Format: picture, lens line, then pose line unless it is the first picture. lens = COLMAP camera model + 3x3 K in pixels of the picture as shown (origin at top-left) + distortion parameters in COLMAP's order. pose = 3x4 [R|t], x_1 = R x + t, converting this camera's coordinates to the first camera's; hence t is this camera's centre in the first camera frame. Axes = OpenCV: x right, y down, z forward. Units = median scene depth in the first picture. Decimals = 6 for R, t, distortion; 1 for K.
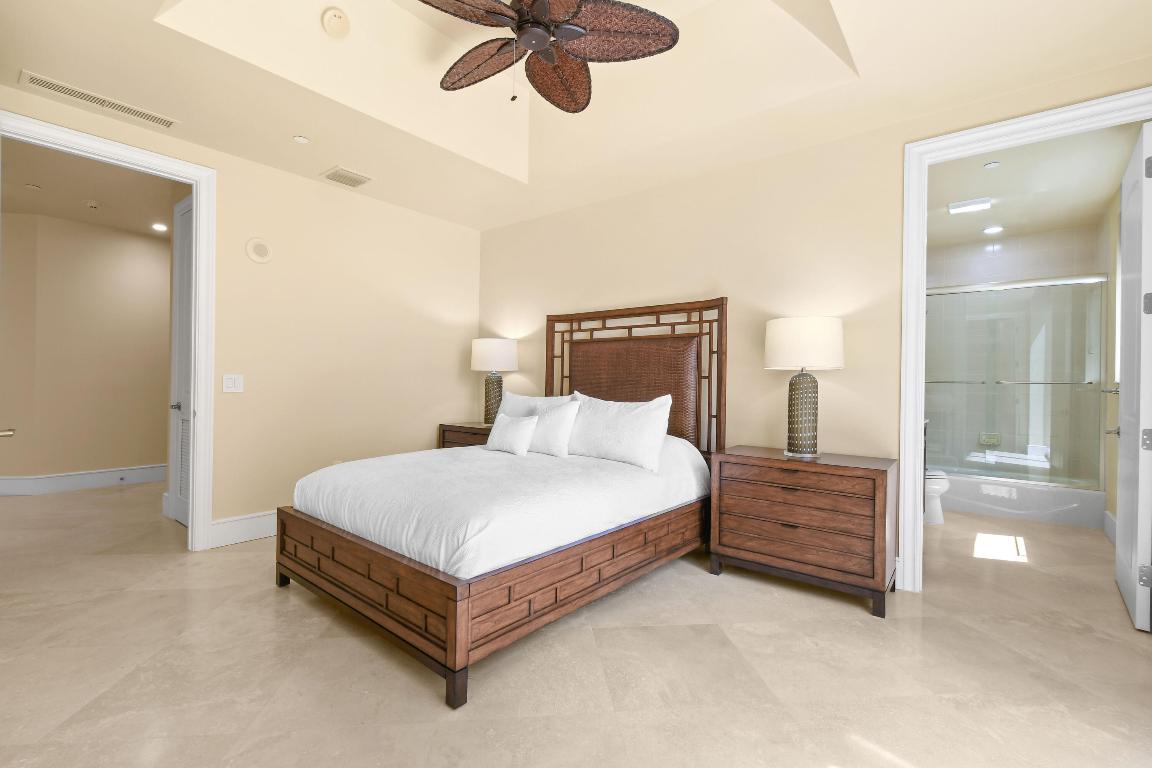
lens RADIAL K [[512.9, 0, 576.3], [0, 512.9, 383.0], [0, 0, 1]] dist [-0.002003, -0.002028]
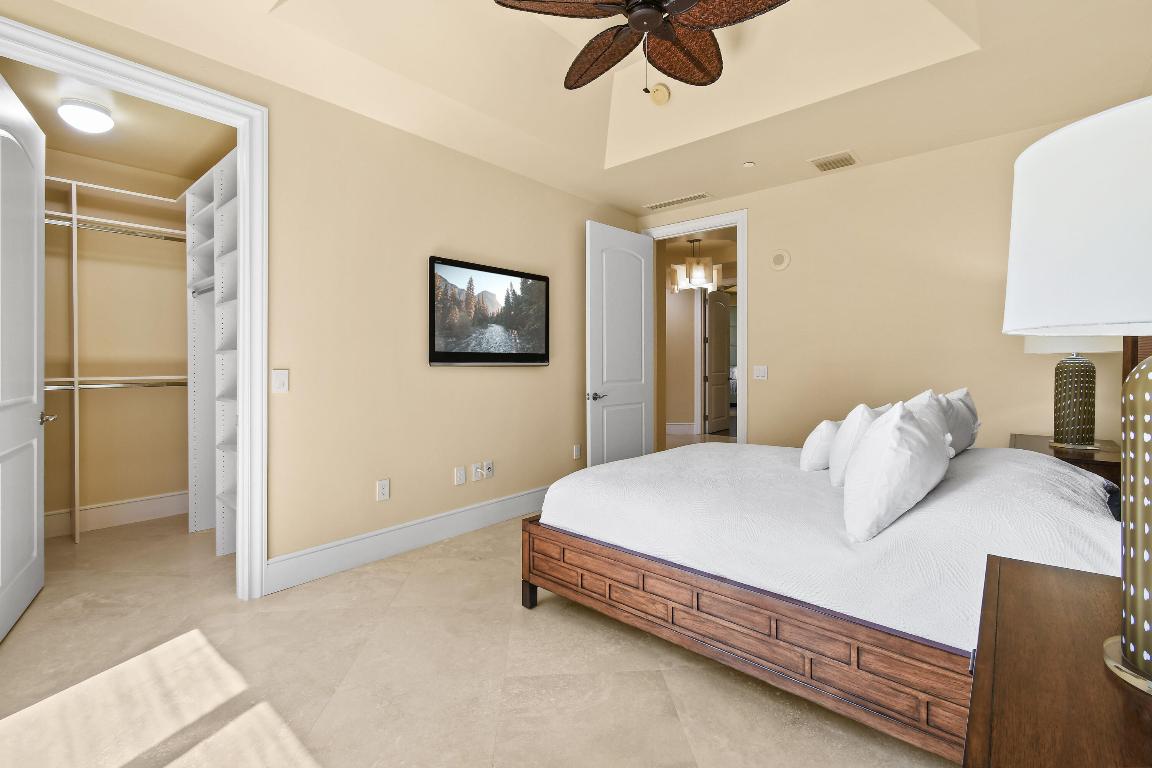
lens RADIAL K [[512.9, 0, 585.8], [0, 512.9, 365.7], [0, 0, 1]] dist [-0.002003, -0.002028]
pose [[-0.034335, -0.006749, -0.999388, 0.882044], [0.000058, 0.999977, -0.006755, -0.011420], [0.999410, -0.000290, -0.034334, 0.916343]]
